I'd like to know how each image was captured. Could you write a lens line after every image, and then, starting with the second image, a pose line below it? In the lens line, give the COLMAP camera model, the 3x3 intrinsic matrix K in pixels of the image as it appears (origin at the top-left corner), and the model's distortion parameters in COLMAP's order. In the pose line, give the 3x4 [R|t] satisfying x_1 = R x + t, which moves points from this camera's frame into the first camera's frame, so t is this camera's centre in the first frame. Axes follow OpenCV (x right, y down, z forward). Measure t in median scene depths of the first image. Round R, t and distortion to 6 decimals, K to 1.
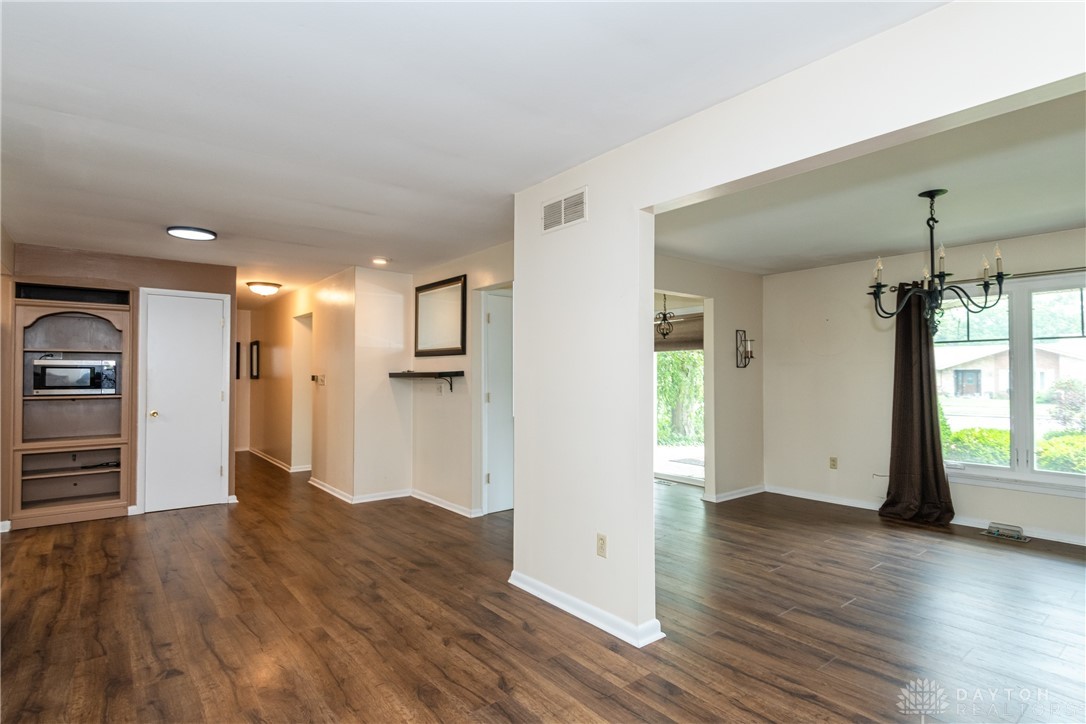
lens RADIAL K [[549.6, 0, 546.2], [0, 549.6, 370.0], [0, 0, 1]] dist [-0.000050, -0.006891]
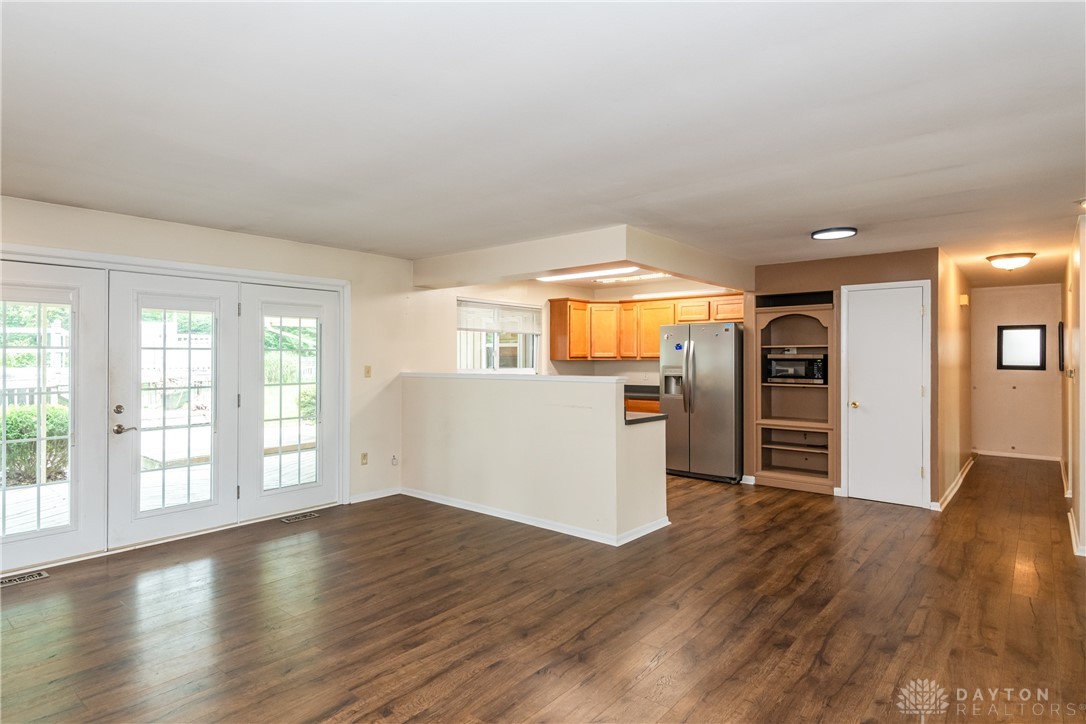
lens RADIAL K [[592.6, 0, 536.6], [0, 592.6, 355.4], [0, 0, 1]] dist [0.014274, -0.007000]
pose [[0.185204, -0.001062, -0.982699, 0.427973], [0.005427, 0.999985, -0.000058, -0.025678], [0.982685, -0.005322, 0.185207, 0.284514]]
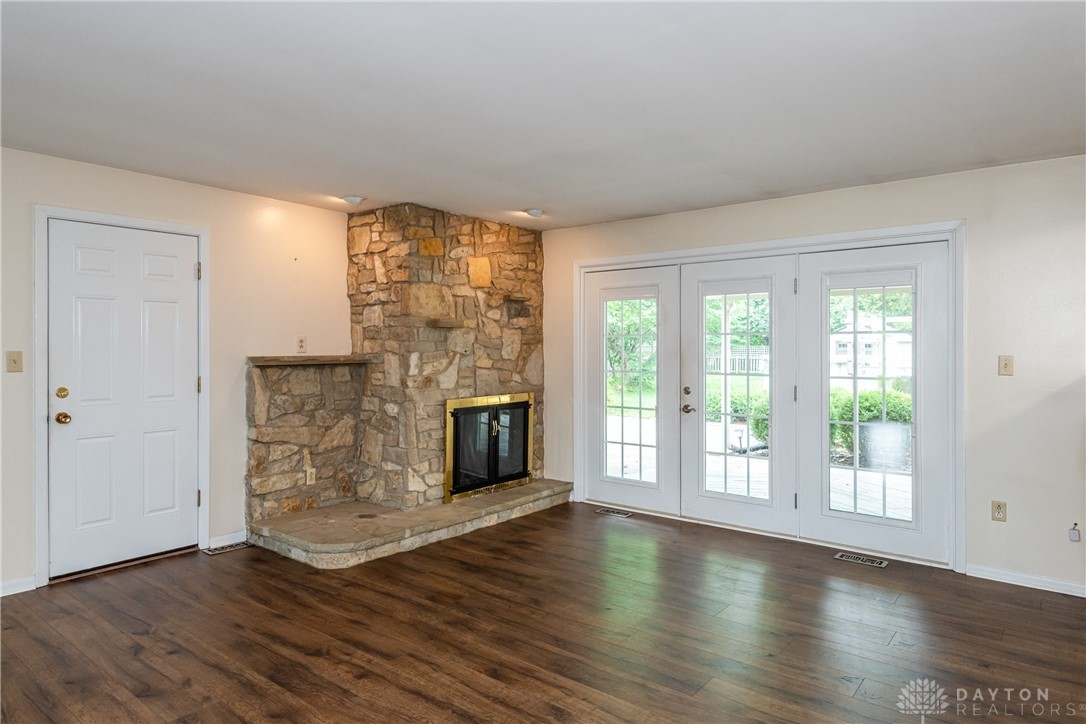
lens RADIAL K [[659.4, 0, 538.6], [0, 659.4, 345.9], [0, 0, 1]] dist [0.003795, -0.004757]
pose [[-0.979885, -0.001040, -0.199561, -0.300715], [0.001057, 0.999945, -0.010404, -0.004912], [0.199561, -0.010405, -0.979830, 1.035800]]
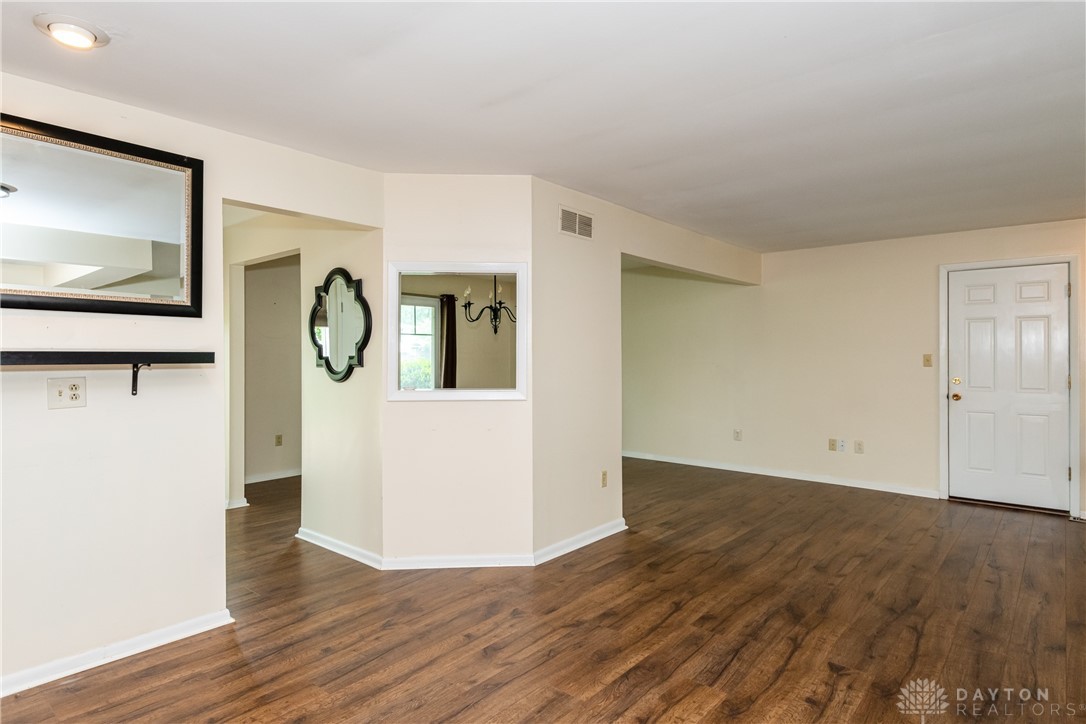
lens RADIAL K [[592.6, 0, 538.3], [0, 592.6, 353.1], [0, 0, 1]] dist [0.014274, -0.007000]
pose [[-0.164952, 0.000853, 0.986301, -1.100734], [-0.010018, 0.999947, -0.002540, 0.002669], [-0.986251, -0.010300, -0.164935, 1.142834]]
